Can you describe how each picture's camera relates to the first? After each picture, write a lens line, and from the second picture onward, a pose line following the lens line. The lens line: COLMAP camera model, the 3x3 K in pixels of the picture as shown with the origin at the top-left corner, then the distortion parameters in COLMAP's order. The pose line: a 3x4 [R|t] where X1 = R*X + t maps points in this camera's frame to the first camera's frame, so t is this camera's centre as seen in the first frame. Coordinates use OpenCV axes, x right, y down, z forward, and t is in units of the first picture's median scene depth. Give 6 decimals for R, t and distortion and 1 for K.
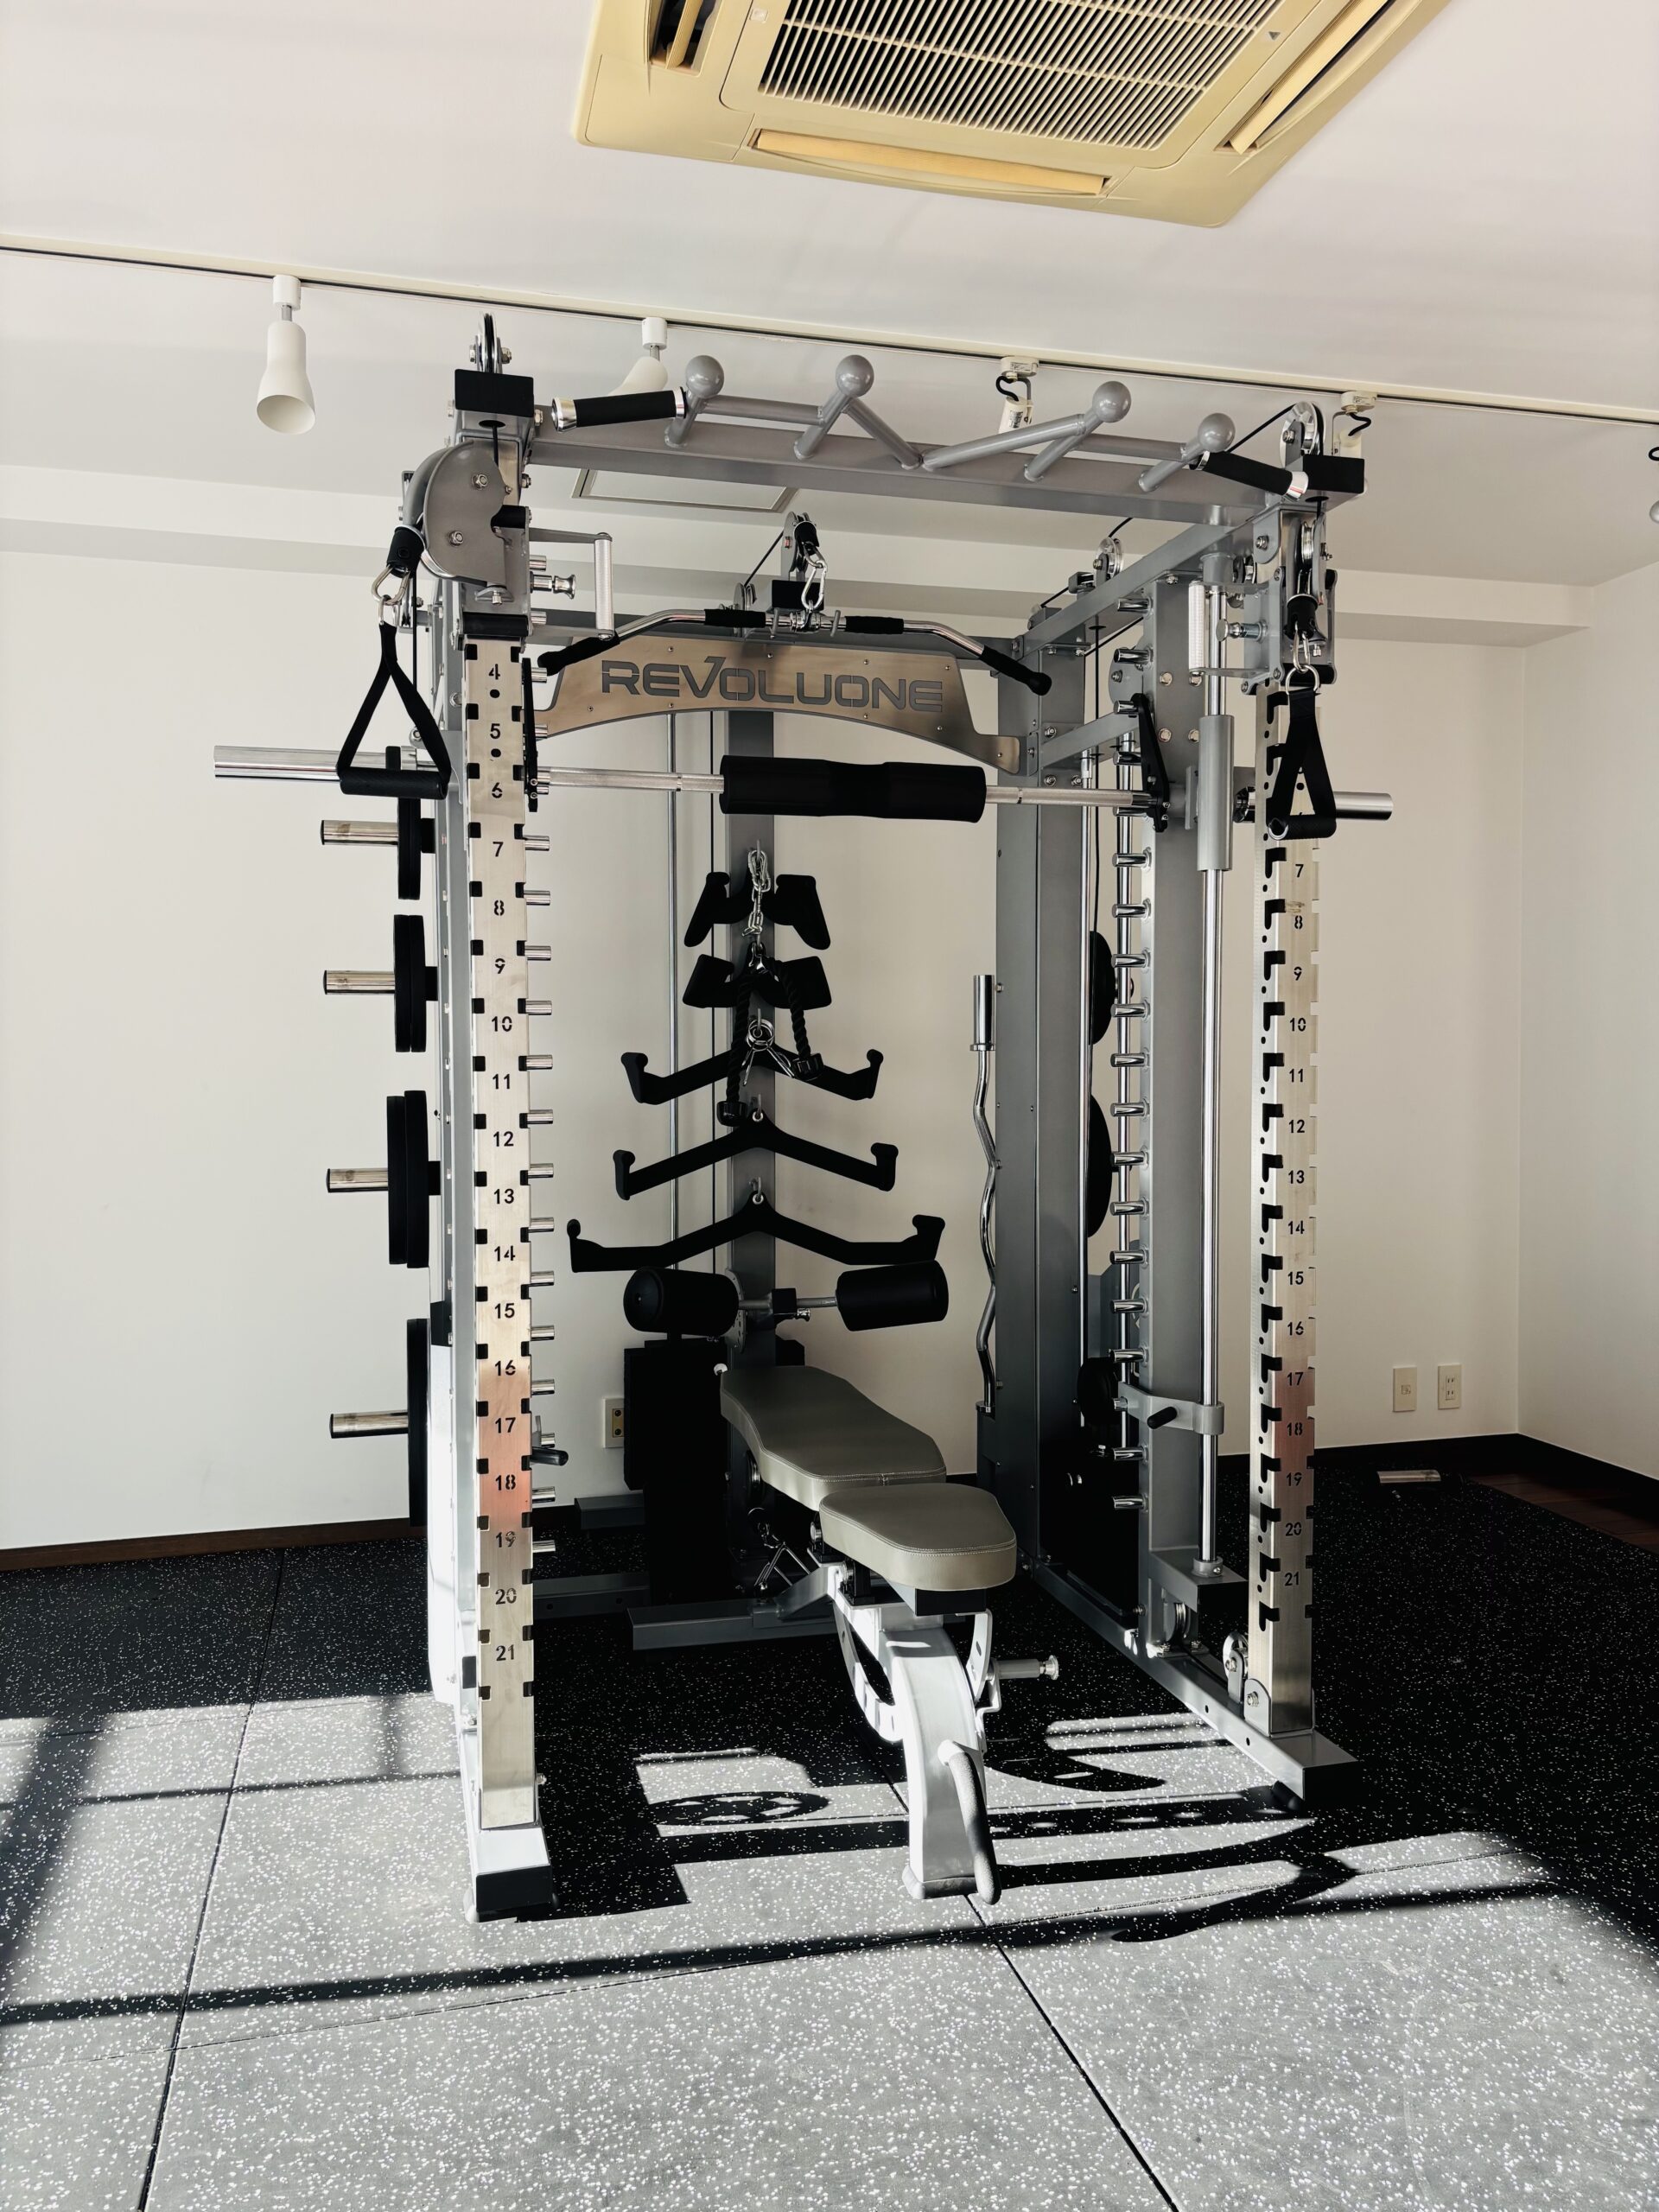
lens RADIAL K [[1789.7, 0, 829.3], [0, 1789.7, 1101.1], [0, 0, 1]] dist [0.034560, -0.033210]
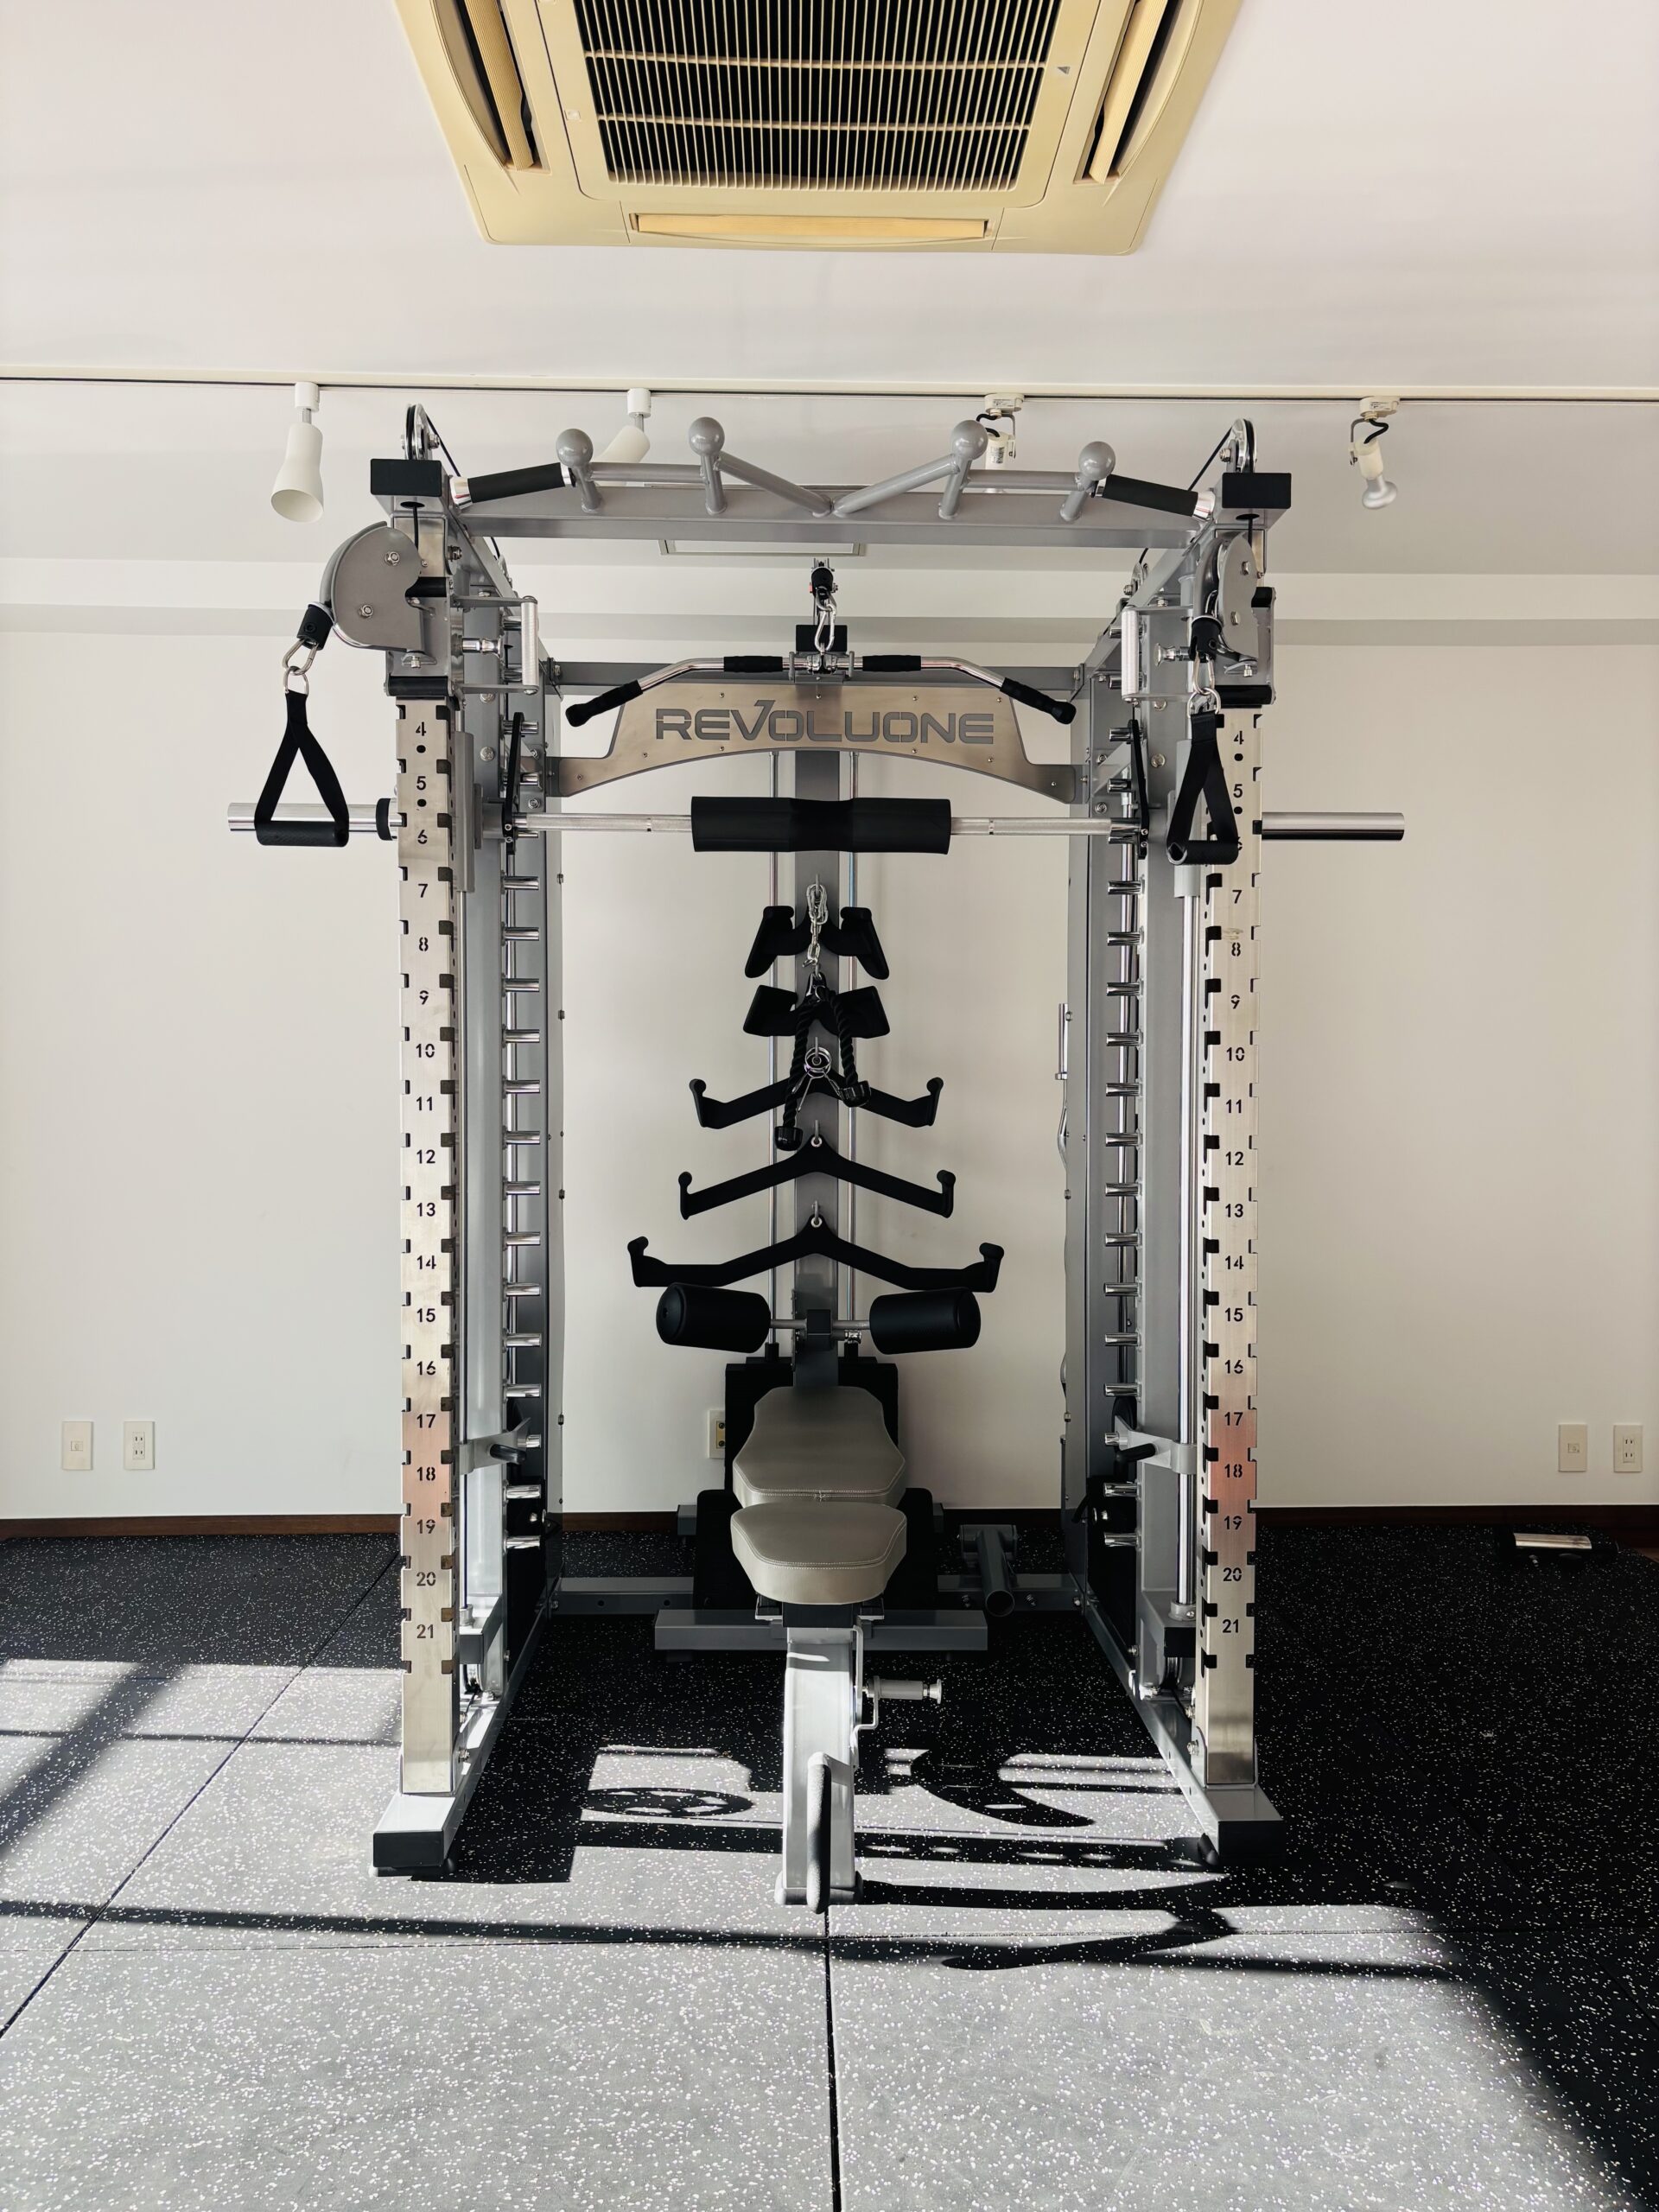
lens RADIAL K [[1789.7, 0, 815.5], [0, 1789.7, 1101.5], [0, 0, 1]] dist [0.034560, -0.033210]
pose [[0.970009, 0.009357, -0.242890, 0.278948], [-0.013375, 0.999800, -0.014899, 0.000685], [0.242702, 0.017701, 0.969939, 0.001162]]
